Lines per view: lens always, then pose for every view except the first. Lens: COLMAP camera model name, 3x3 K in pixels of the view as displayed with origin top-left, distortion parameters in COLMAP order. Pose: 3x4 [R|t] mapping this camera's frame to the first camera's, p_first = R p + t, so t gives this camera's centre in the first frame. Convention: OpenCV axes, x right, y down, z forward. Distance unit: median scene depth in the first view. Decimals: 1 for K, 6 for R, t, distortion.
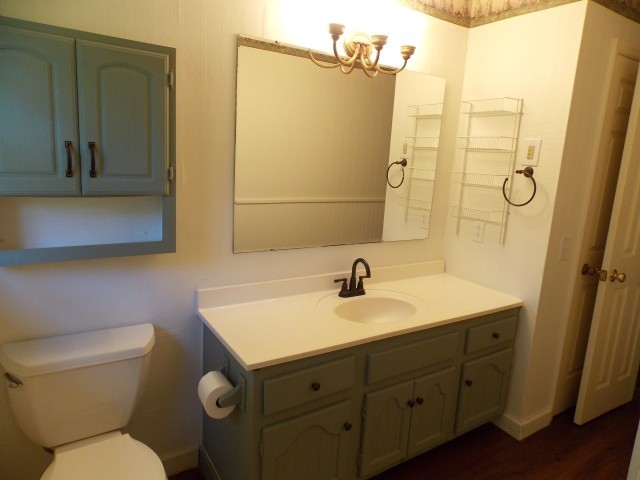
lens RADIAL K [[422.0, 0, 320.7], [0, 422.0, 235.3], [0, 0, 1]] dist [0.003457, -0.000030]
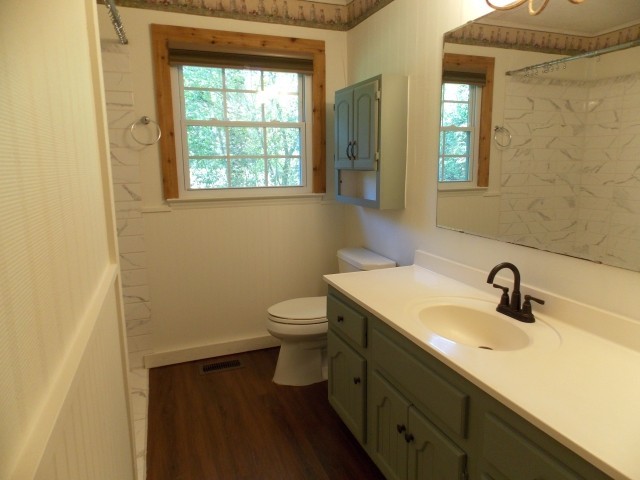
lens RADIAL K [[422.0, 0, 320.7], [0, 422.0, 235.3], [0, 0, 1]] dist [0.003457, -0.000030]
pose [[-0.200738, 0.108626, -0.973604, 0.850749], [-0.180119, 0.972798, 0.145673, -0.038240], [0.962944, 0.204607, -0.175712, 0.800660]]
